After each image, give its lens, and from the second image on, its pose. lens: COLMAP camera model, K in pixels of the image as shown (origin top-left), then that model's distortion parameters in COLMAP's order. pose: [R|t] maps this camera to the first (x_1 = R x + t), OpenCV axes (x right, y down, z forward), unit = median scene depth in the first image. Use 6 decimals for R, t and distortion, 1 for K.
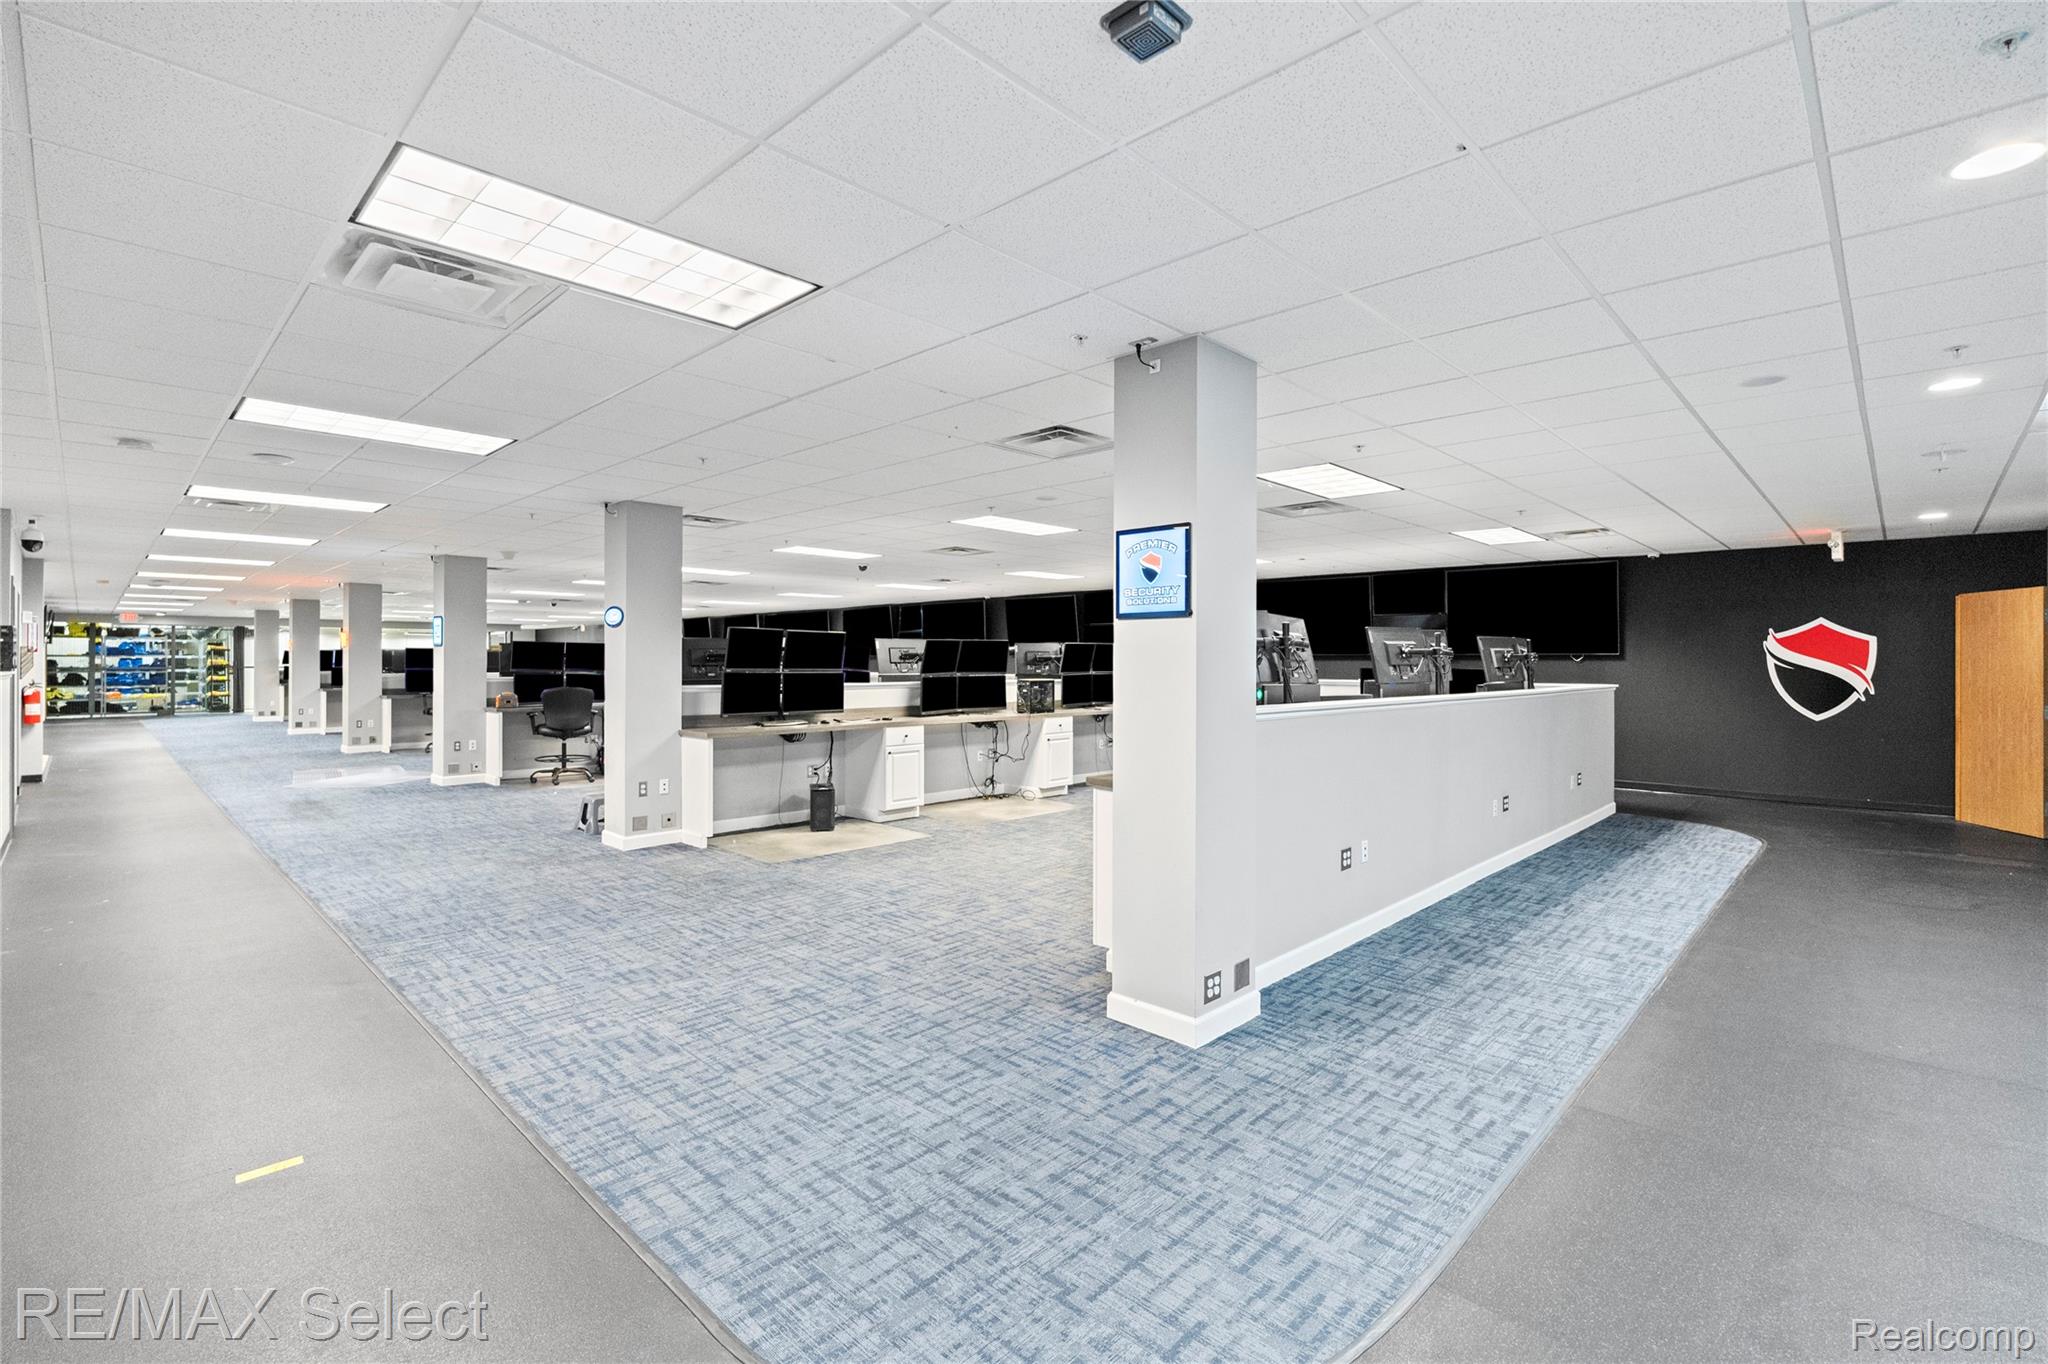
lens RADIAL K [[912.9, 0, 1035.4], [0, 912.9, 670.1], [0, 0, 1]] dist [-0.001554, 0.000596]
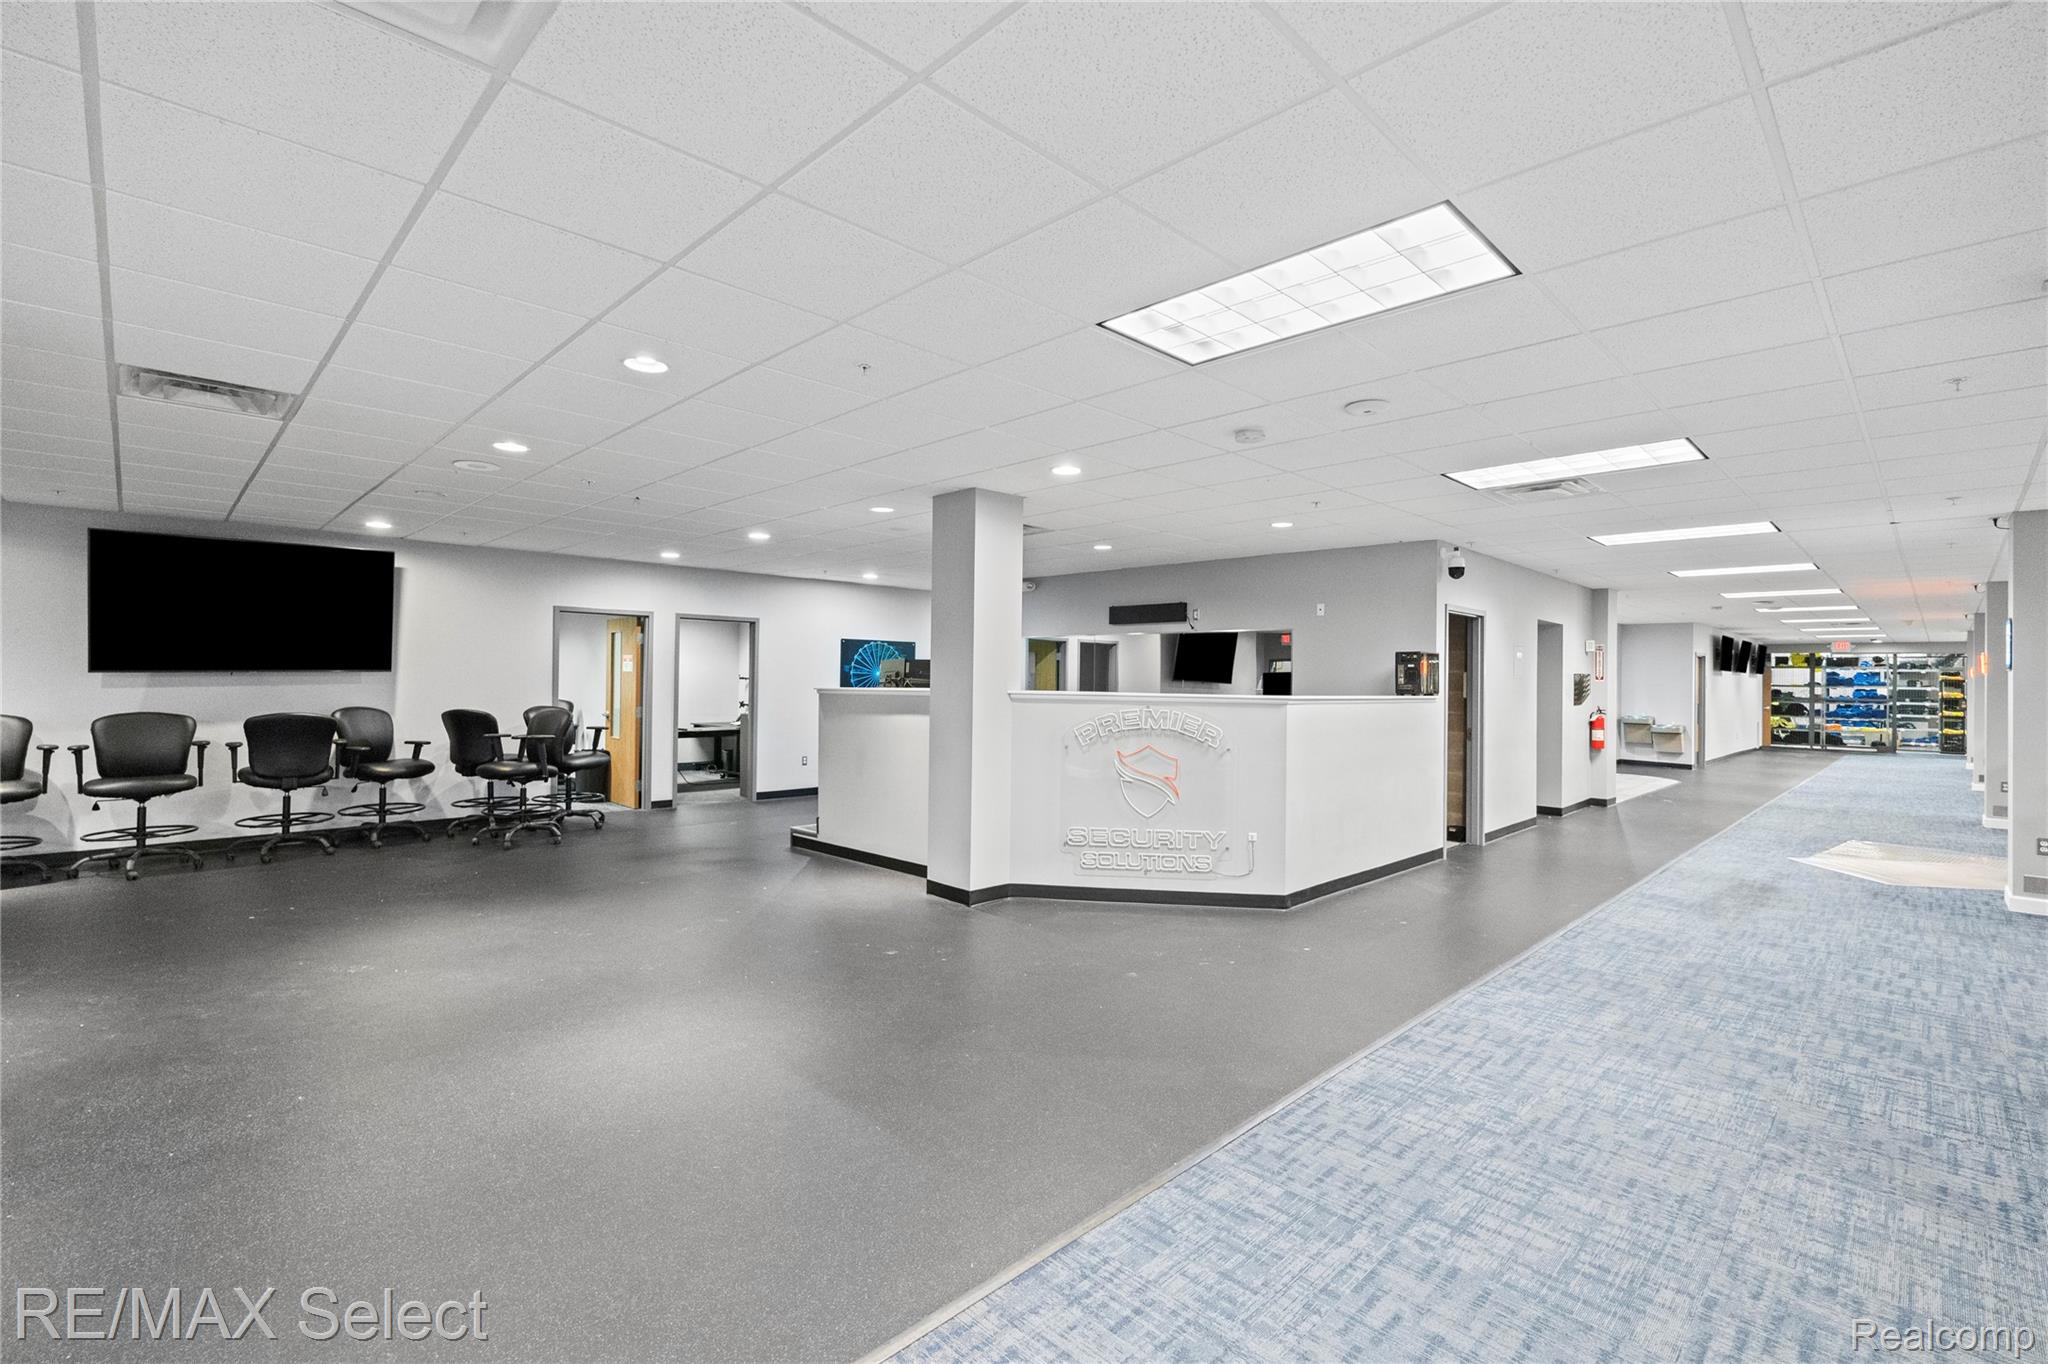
lens RADIAL K [[912.9, 0, 1035.5], [0, 912.9, 667.0], [0, 0, 1]] dist [-0.001554, 0.000596]
pose [[-0.021735, -0.014501, -0.999659, -0.053754], [-0.024759, 0.999596, -0.013961, -0.003922], [0.999457, 0.024447, -0.022085, 0.384488]]
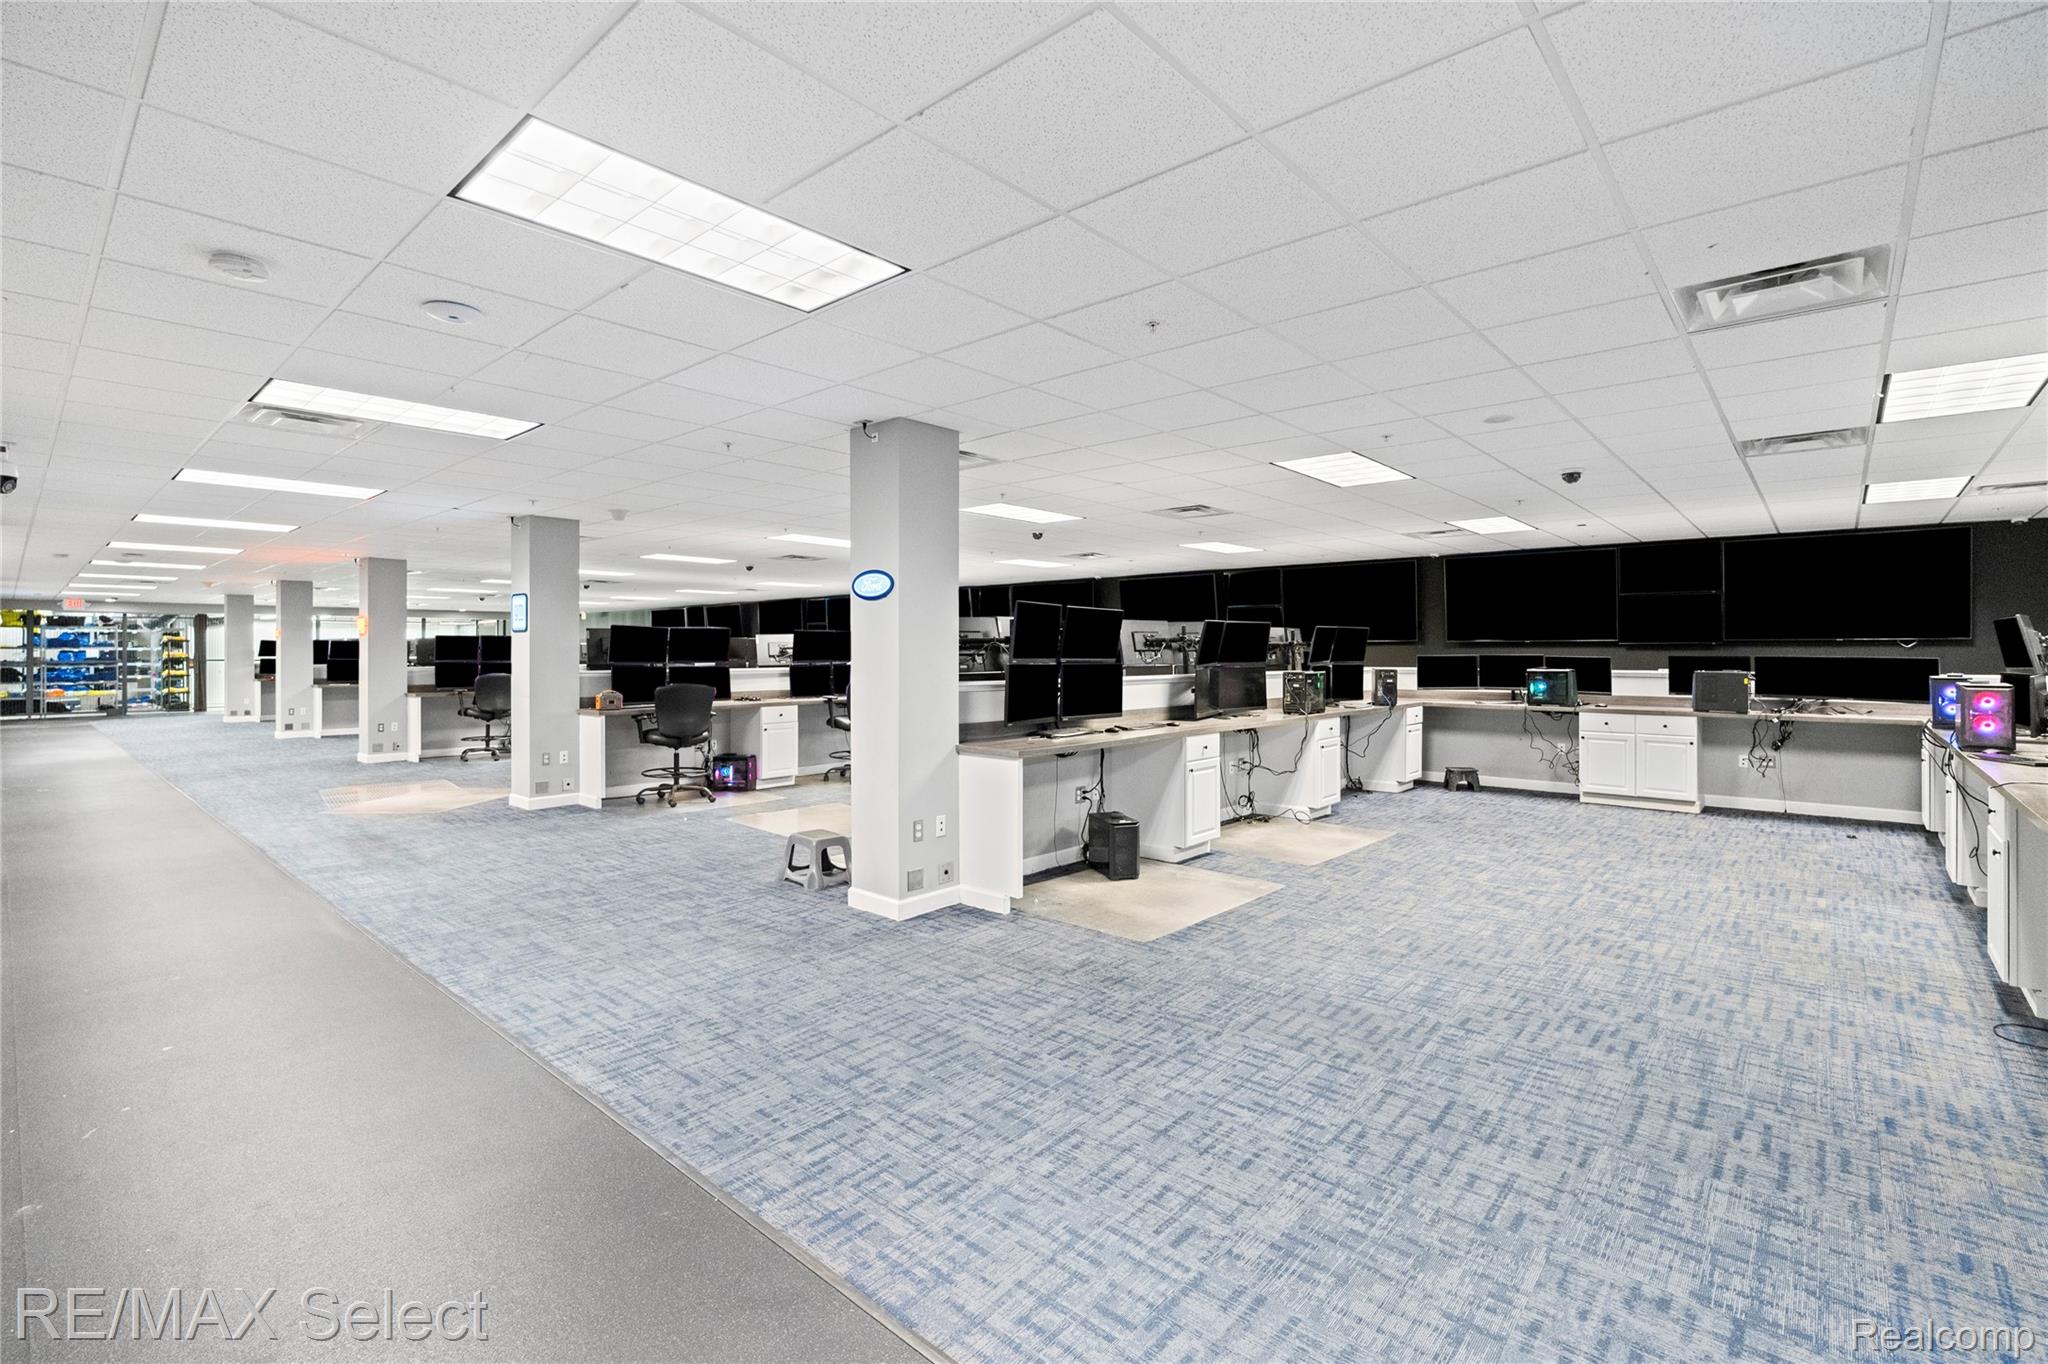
lens RADIAL K [[912.9, 0, 1028.4], [0, 912.9, 660.4], [0, 0, 1]] dist [-0.001554, 0.000596]
pose [[0.999226, -0.003094, 0.039224, -0.246371], [0.003135, 0.999995, -0.000982, 0.000444], [-0.039221, 0.001104, 0.999230, 0.195975]]
